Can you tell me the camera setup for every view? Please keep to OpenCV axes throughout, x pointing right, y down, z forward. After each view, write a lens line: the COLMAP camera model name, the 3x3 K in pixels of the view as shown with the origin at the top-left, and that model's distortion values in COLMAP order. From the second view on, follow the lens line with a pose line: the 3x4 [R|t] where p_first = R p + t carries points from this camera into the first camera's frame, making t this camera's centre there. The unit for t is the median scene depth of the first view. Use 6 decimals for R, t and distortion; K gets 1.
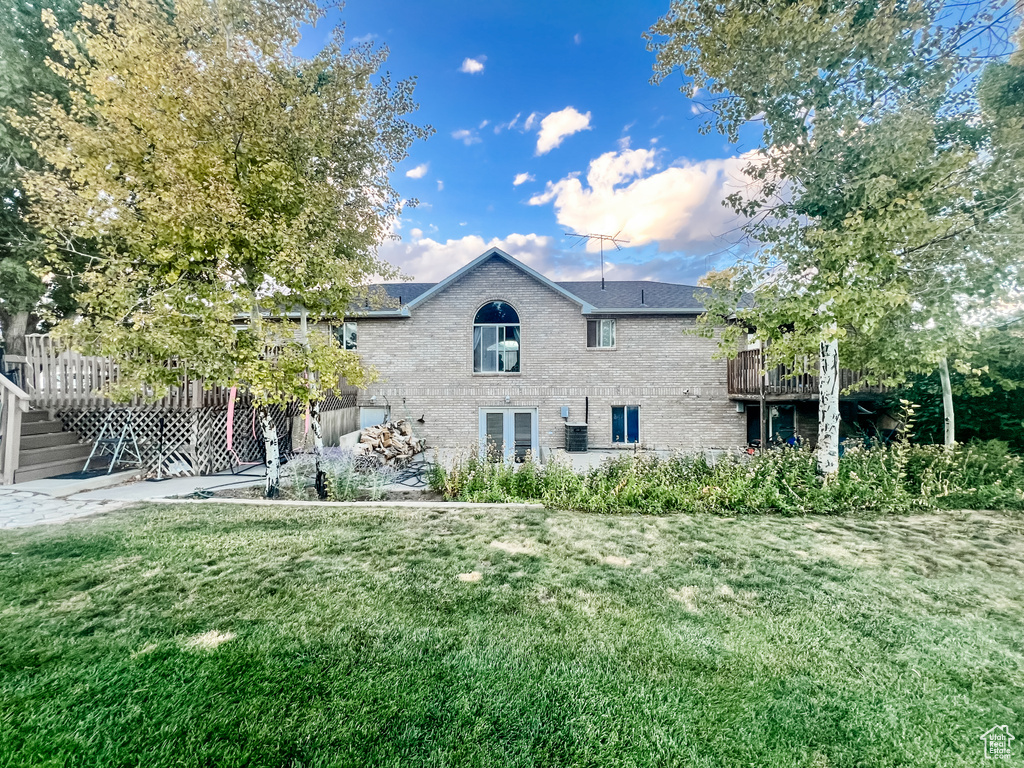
lens RADIAL K [[410.3, 0, 512.0], [0, 410.3, 384.0], [0, 0, 1]] dist [0.000394, 0.000146]
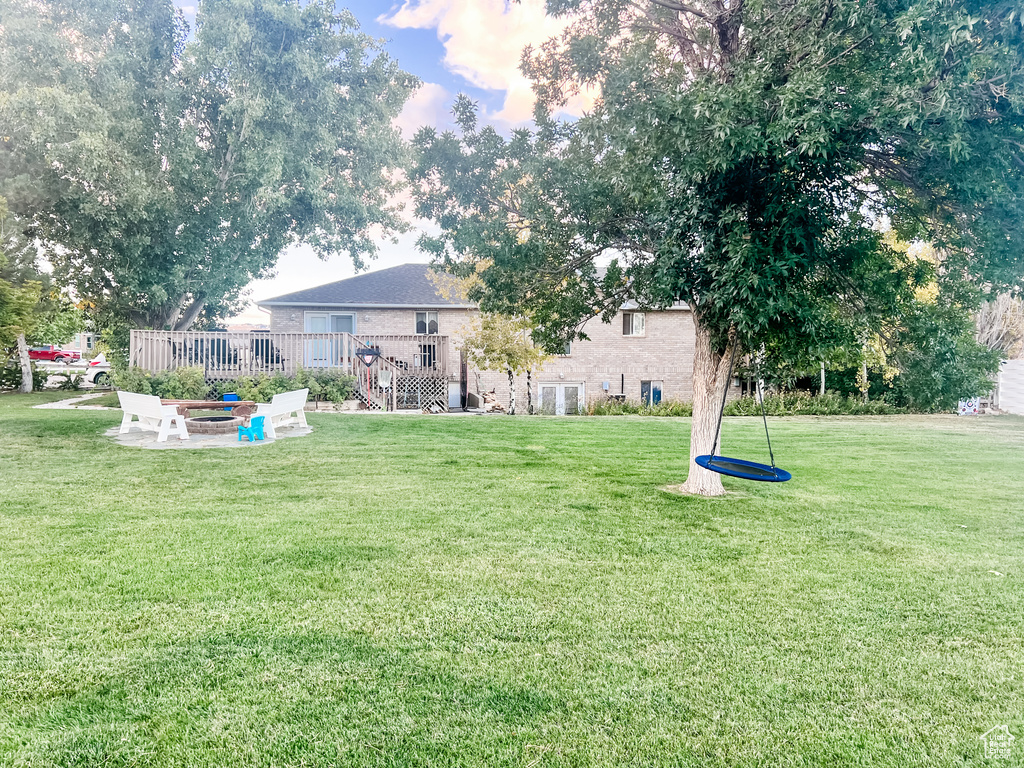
lens RADIAL K [[777.7, 0, 512.0], [0, 777.7, 384.0], [0, 0, 1]] dist [0.070385, -0.115426]
pose [[0.984460, -0.000522, 0.175607, -0.575509], [-0.003974, 0.999673, 0.025245, 0.003168], [-0.175563, -0.025550, 0.984137, -1.306989]]
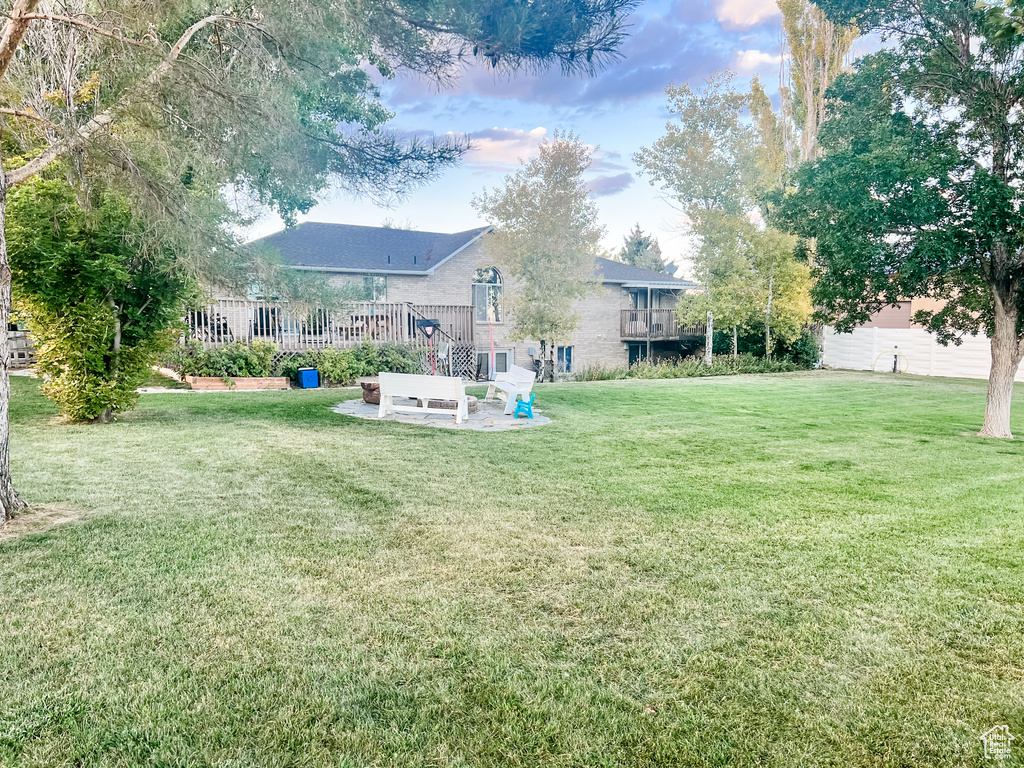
lens RADIAL K [[782.1, 0, 512.0], [0, 782.1, 384.0], [0, 0, 1]] dist [0.054547, -0.066200]
pose [[0.804734, -0.042593, 0.592105, -1.467539], [-0.002811, 0.997138, 0.075550, -0.020519], [-0.593629, -0.062462, 0.802311, -1.047264]]
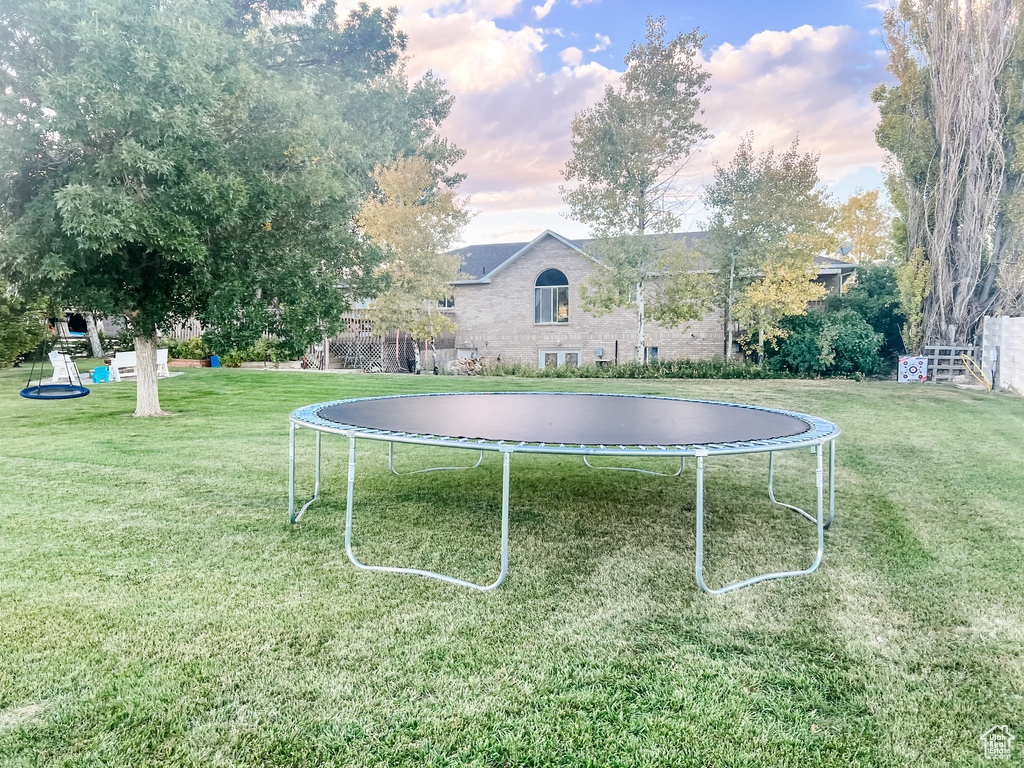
lens RADIAL K [[777.7, 0, 512.0], [0, 777.7, 384.0], [0, 0, 1]] dist [0.070385, -0.115426]
pose [[0.950907, 0.010450, -0.309299, 0.638865], [0.007734, 0.998315, 0.057506, 0.024584], [0.309379, -0.057075, 0.949225, -1.487197]]
